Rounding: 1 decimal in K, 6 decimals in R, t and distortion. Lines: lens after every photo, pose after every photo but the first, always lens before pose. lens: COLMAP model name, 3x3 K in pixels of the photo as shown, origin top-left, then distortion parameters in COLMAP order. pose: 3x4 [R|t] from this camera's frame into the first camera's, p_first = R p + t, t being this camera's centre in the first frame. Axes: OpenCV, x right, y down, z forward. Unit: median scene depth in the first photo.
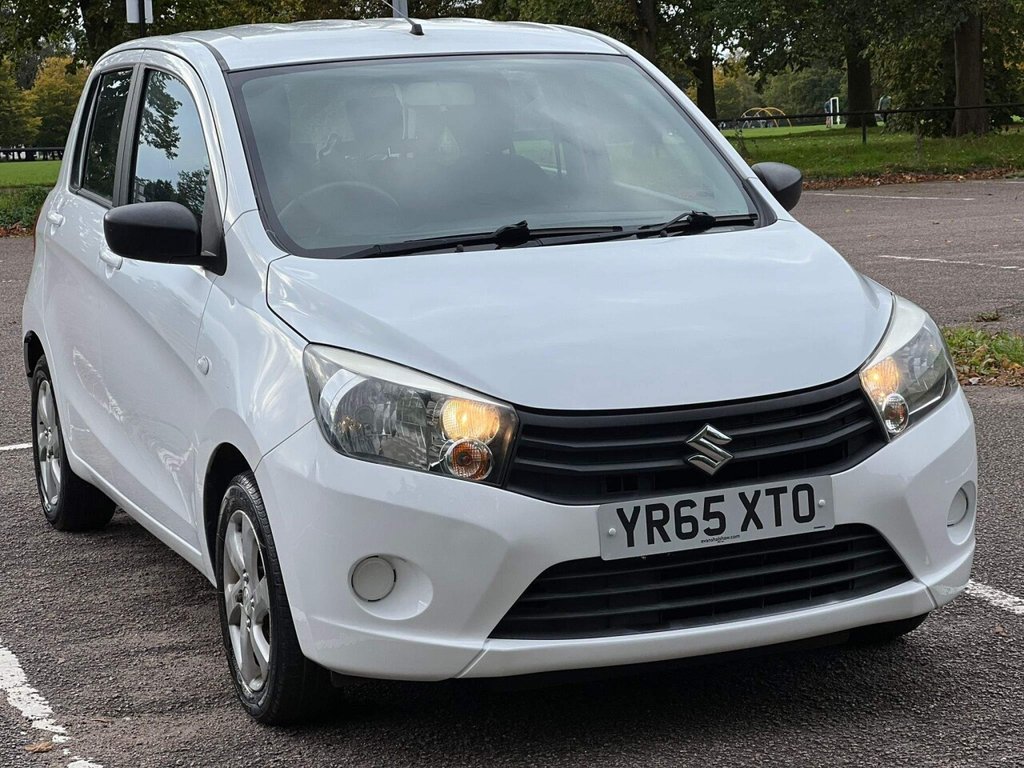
lens RADIAL K [[2220.4, 0, 538.7], [0, 2220.4, 384.4], [0, 0, 1]] dist [0.106720, 0.000000]
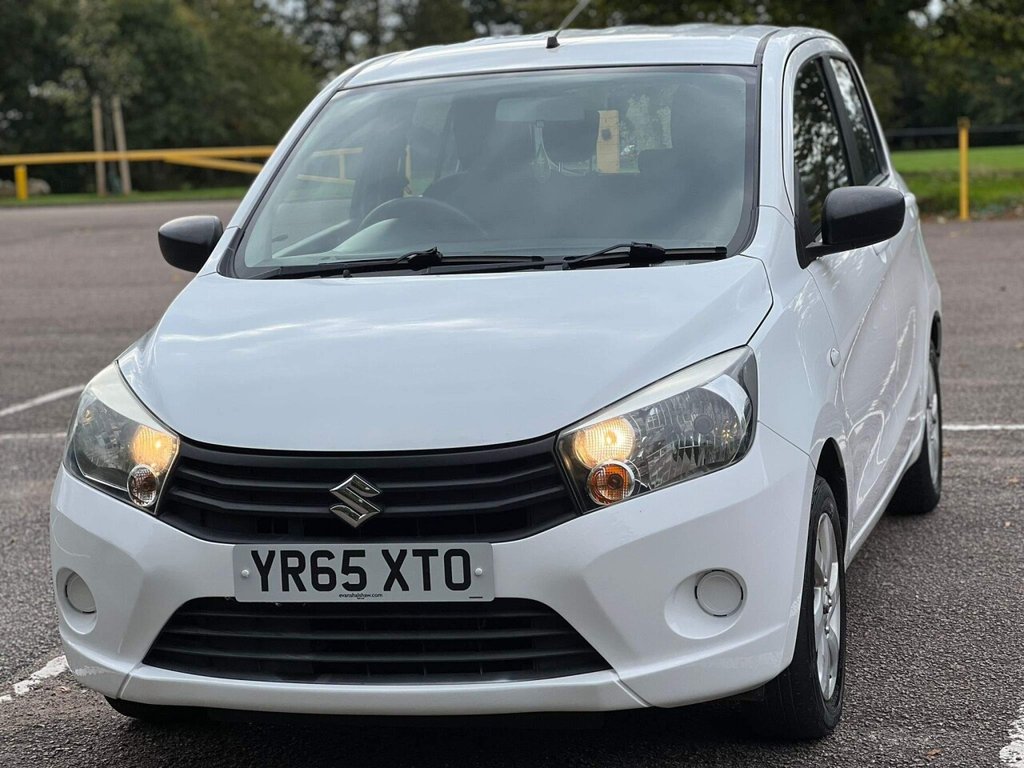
lens RADIAL K [[2220.4, 0, 515.6], [0, 2220.4, 385.2], [0, 0, 1]] dist [0.106720, 0.000000]
pose [[0.802923, 0.074499, -0.591409, 0.688063], [-0.064682, 0.997190, 0.037799, -0.060104], [0.592563, 0.007904, 0.805486, 0.273140]]
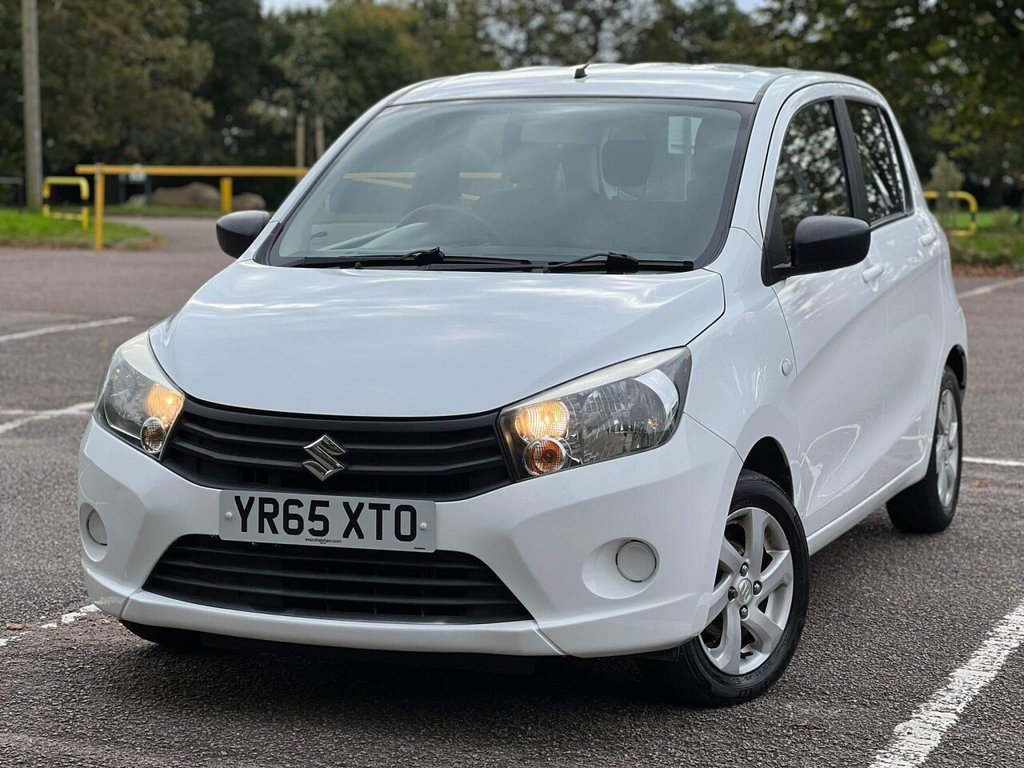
lens RADIAL K [[2220.4, 0, 507.0], [0, 2220.4, 392.6], [0, 0, 1]] dist [0.106720, 0.000000]
pose [[0.736239, 0.115841, -0.666733, 0.864776], [-0.125101, 0.991557, 0.034133, -0.050896], [0.665058, 0.058279, 0.744514, 0.243241]]
